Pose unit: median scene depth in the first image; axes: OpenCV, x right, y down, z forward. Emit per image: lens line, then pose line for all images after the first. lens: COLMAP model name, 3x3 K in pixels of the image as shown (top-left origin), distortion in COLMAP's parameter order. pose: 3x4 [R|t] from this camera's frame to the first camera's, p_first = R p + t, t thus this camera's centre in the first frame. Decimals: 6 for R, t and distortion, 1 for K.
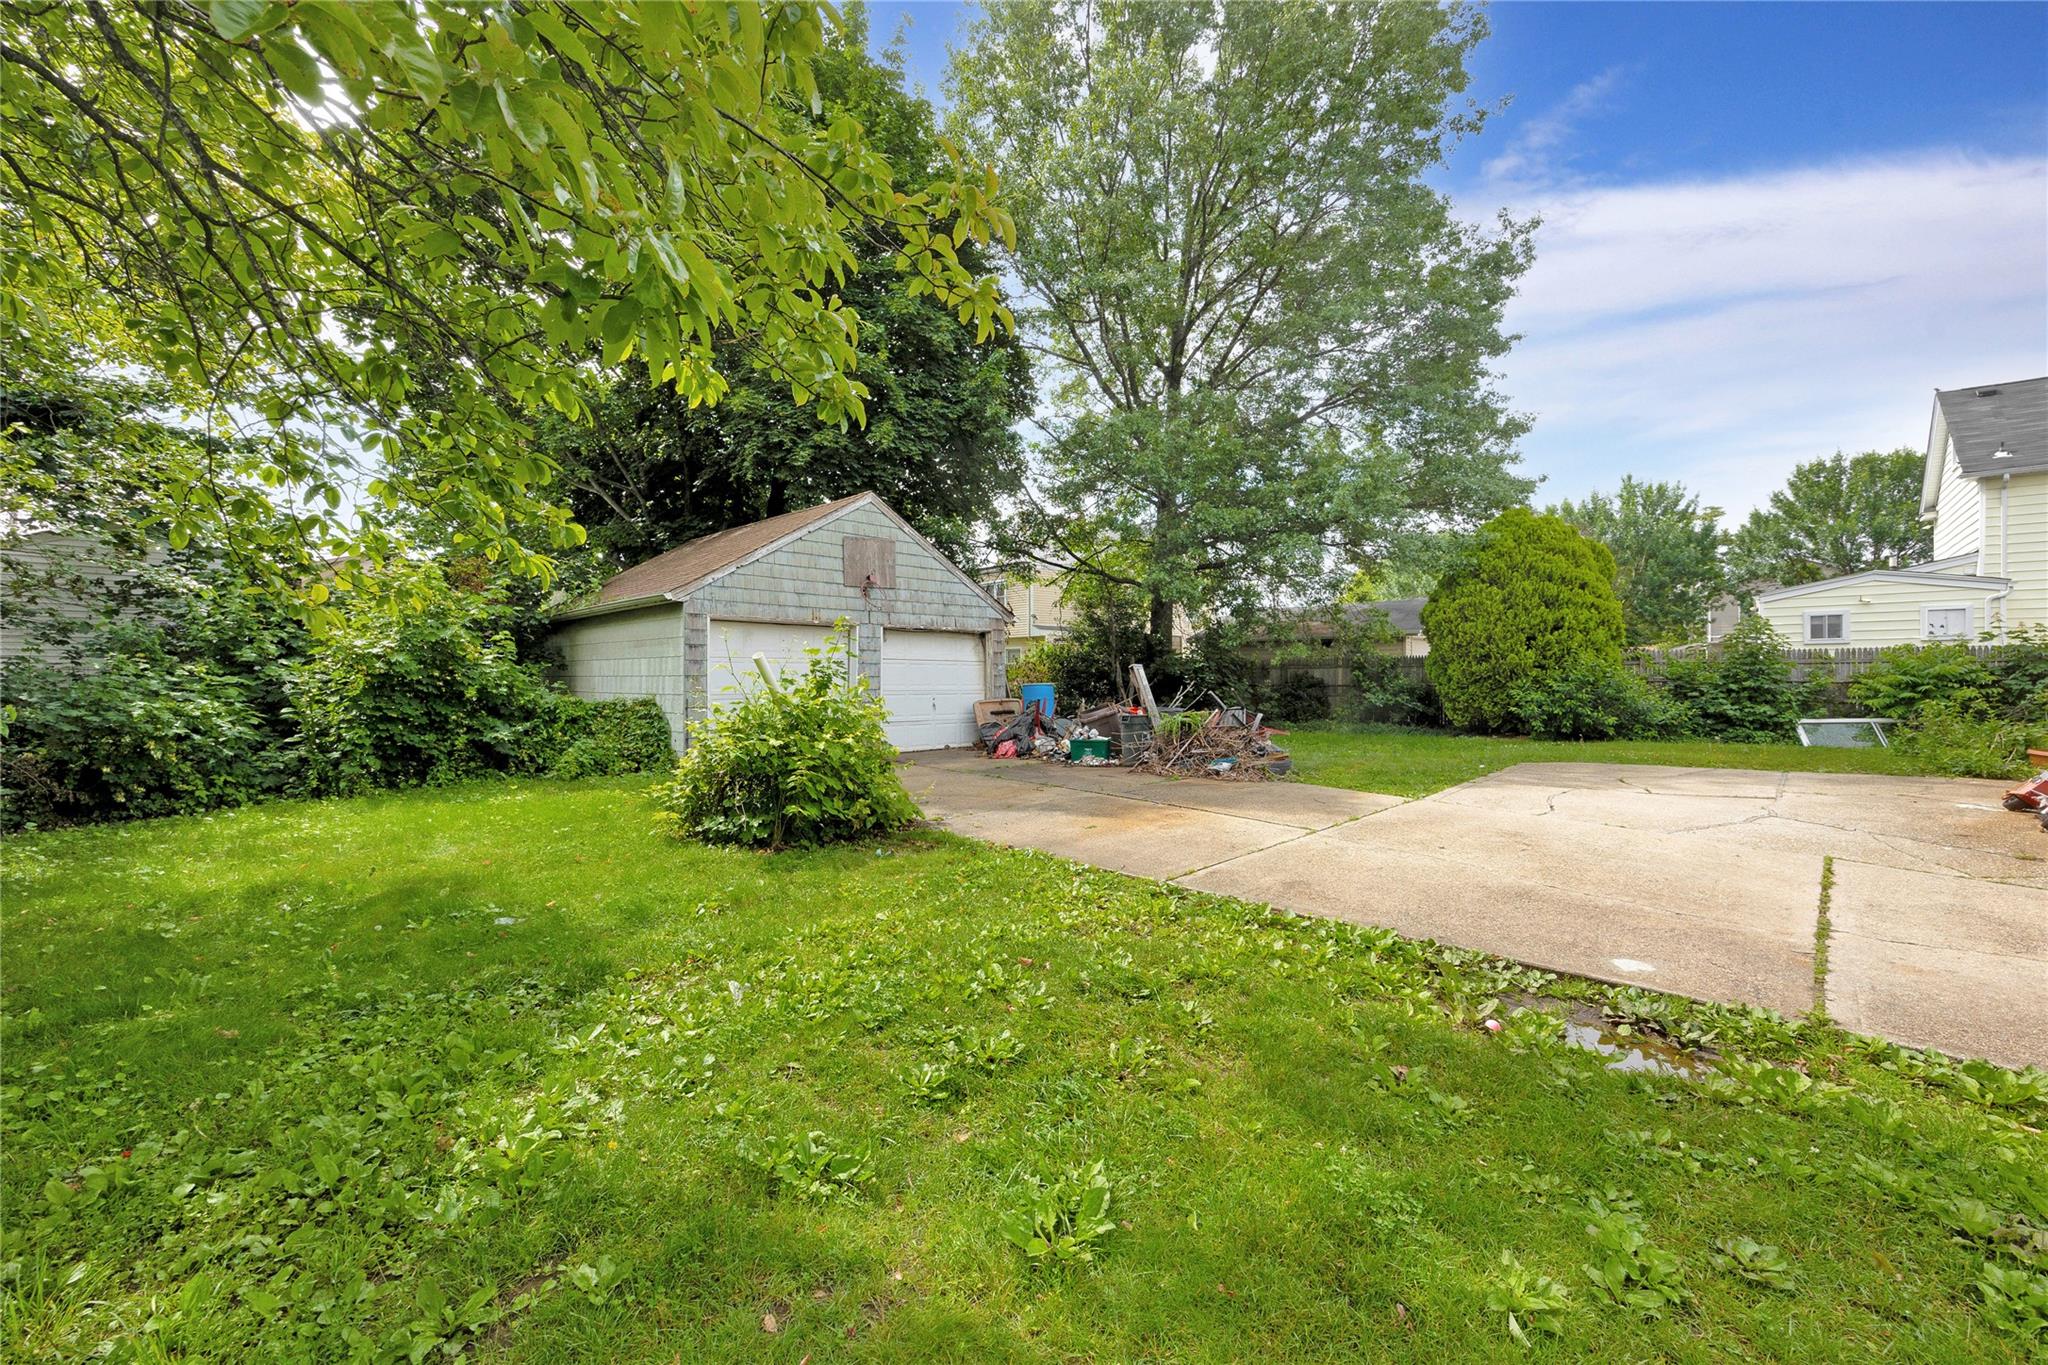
lens RADIAL K [[820.9, 0, 1026.5], [0, 820.9, 677.7], [0, 0, 1]] dist [0.001089, 0.000030]
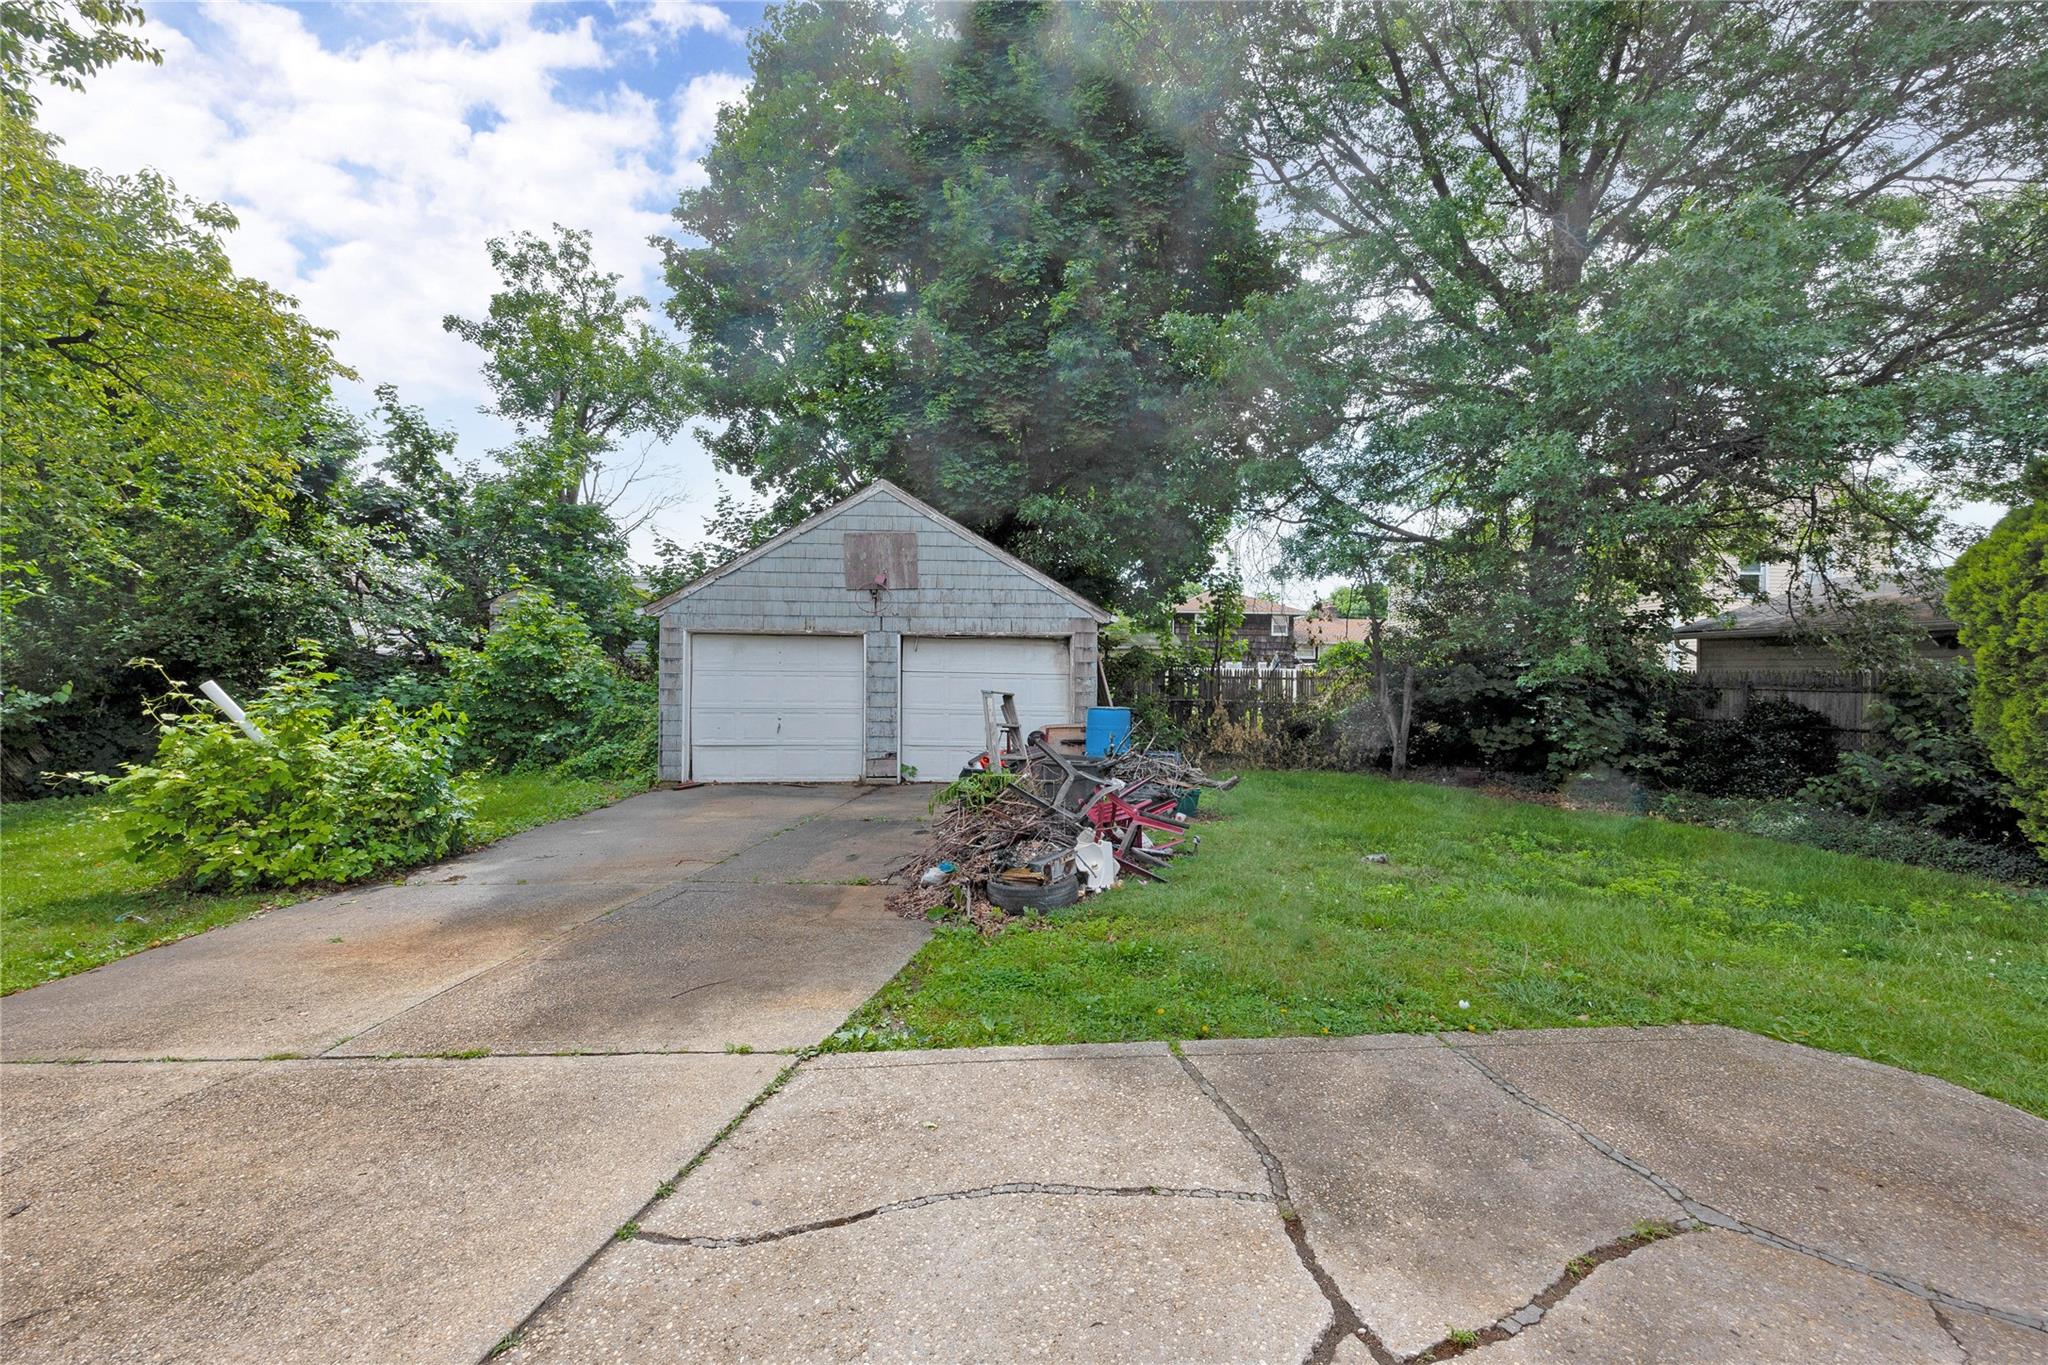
lens RADIAL K [[820.9, 0, 1021.6], [0, 820.9, 674.9], [0, 0, 1]] dist [0.001089, 0.000030]
pose [[0.735952, 0.015667, -0.676852, 0.506586], [-0.012913, 0.999875, 0.009103, -0.029812], [0.676910, 0.002041, 0.736063, 0.465323]]
